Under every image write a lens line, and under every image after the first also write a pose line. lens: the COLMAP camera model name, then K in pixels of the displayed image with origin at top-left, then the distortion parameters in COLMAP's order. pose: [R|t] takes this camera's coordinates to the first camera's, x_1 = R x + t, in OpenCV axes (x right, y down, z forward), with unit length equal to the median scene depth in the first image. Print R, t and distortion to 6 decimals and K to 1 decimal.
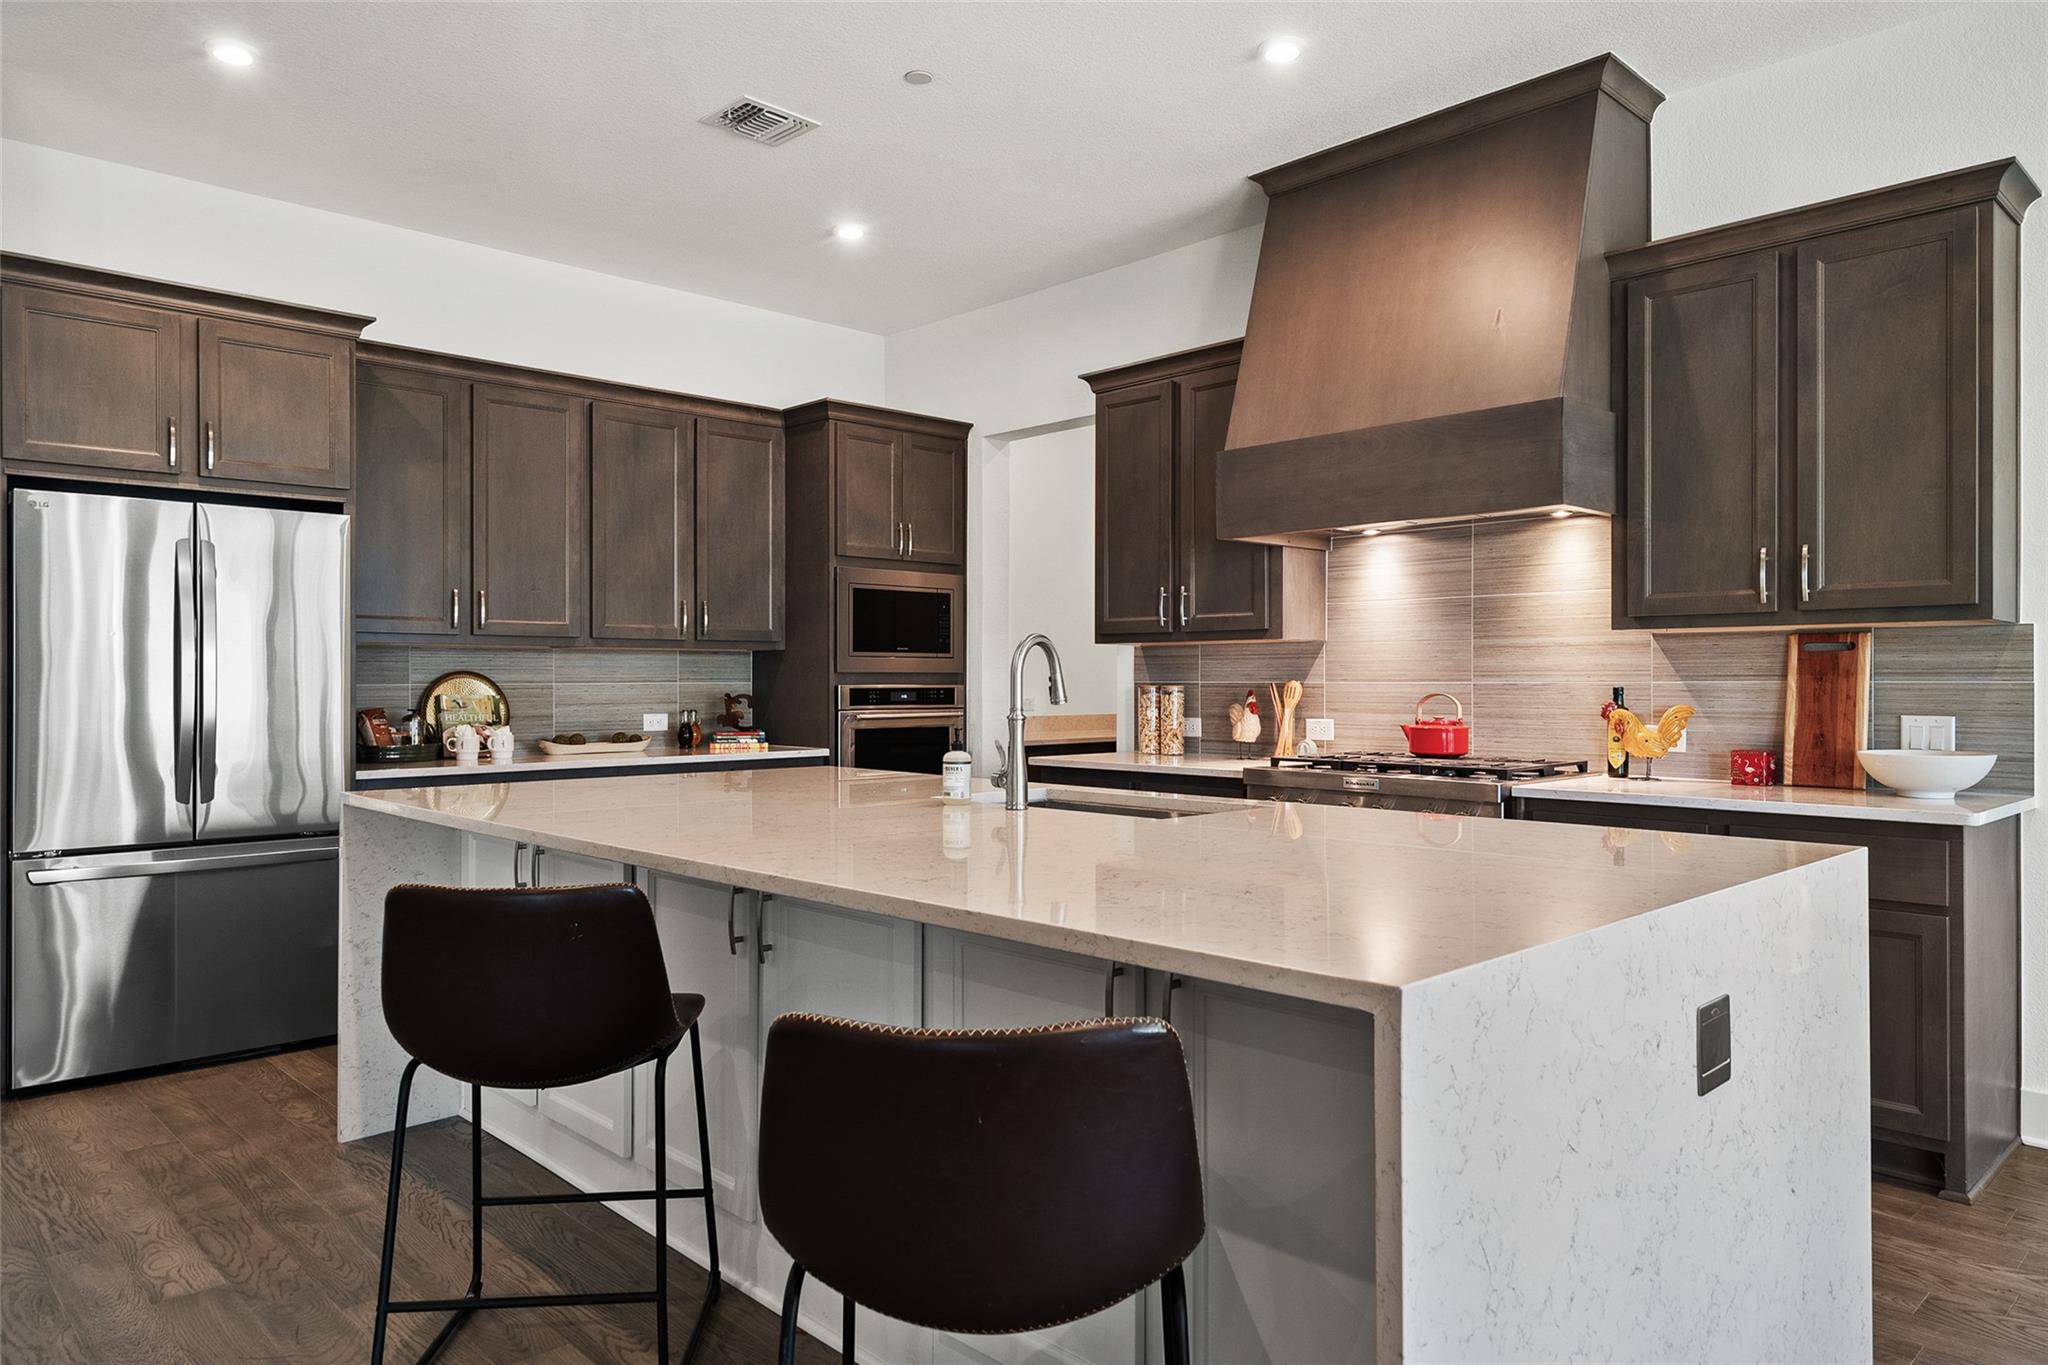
lens RADIAL K [[1327.2, 0, 1024.6], [0, 1327.2, 692.9], [0, 0, 1]] dist [0.008217, -0.005930]
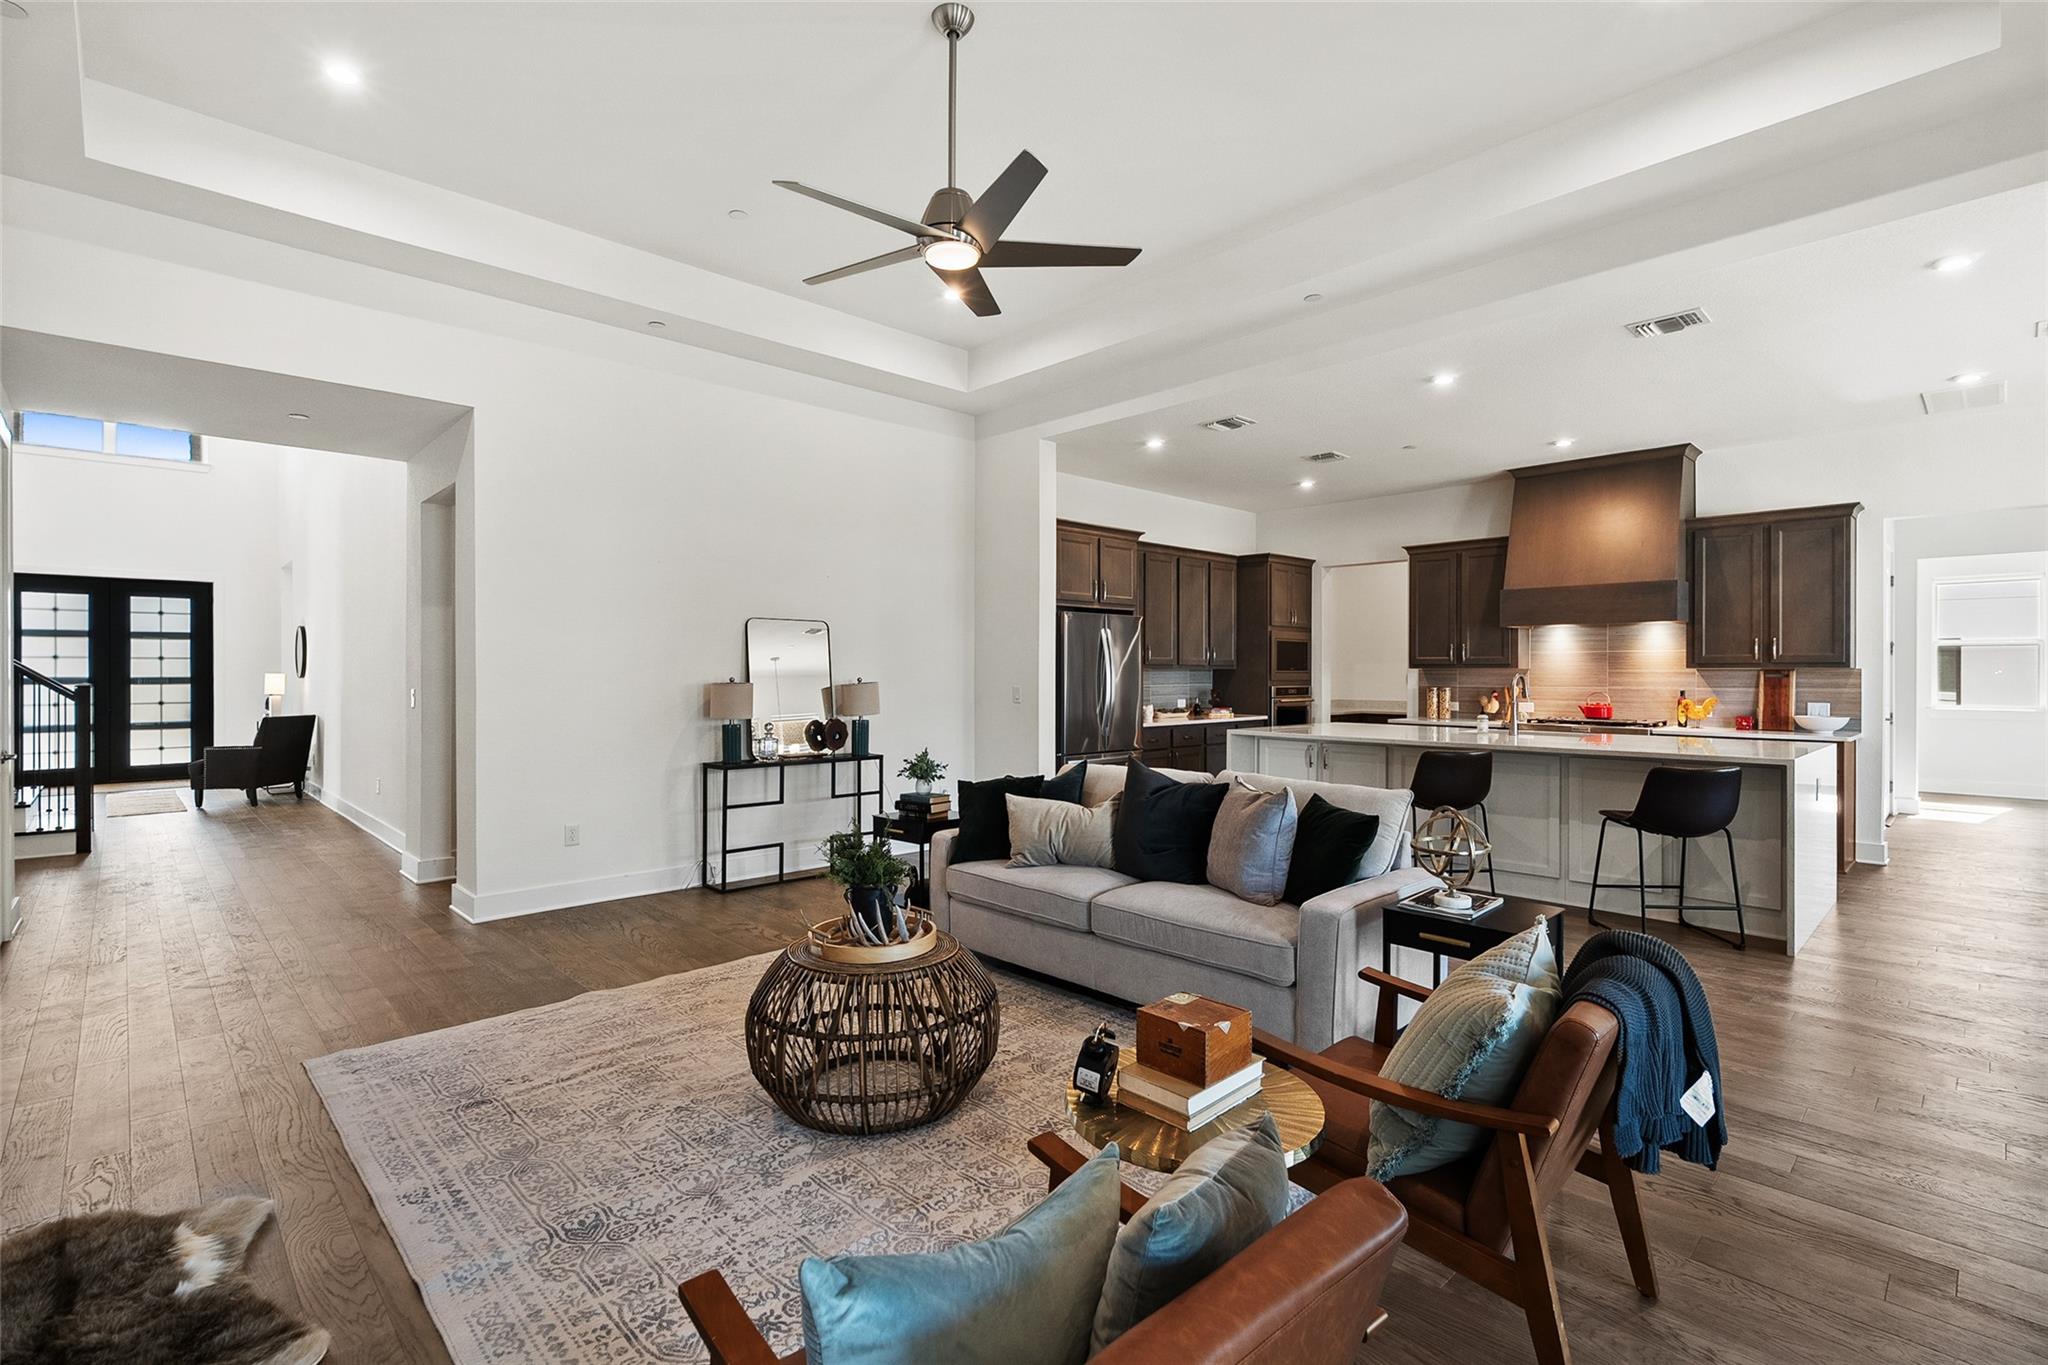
lens RADIAL K [[936.8, 0, 1022.2], [0, 936.8, 665.4], [0, 0, 1]] dist [-0.003313, 0.001060]
pose [[0.999834, 0.001554, 0.018149, -0.743076], [-0.001287, 0.999891, -0.014734, -0.021884], [-0.018170, 0.014708, 0.999727, -0.653661]]
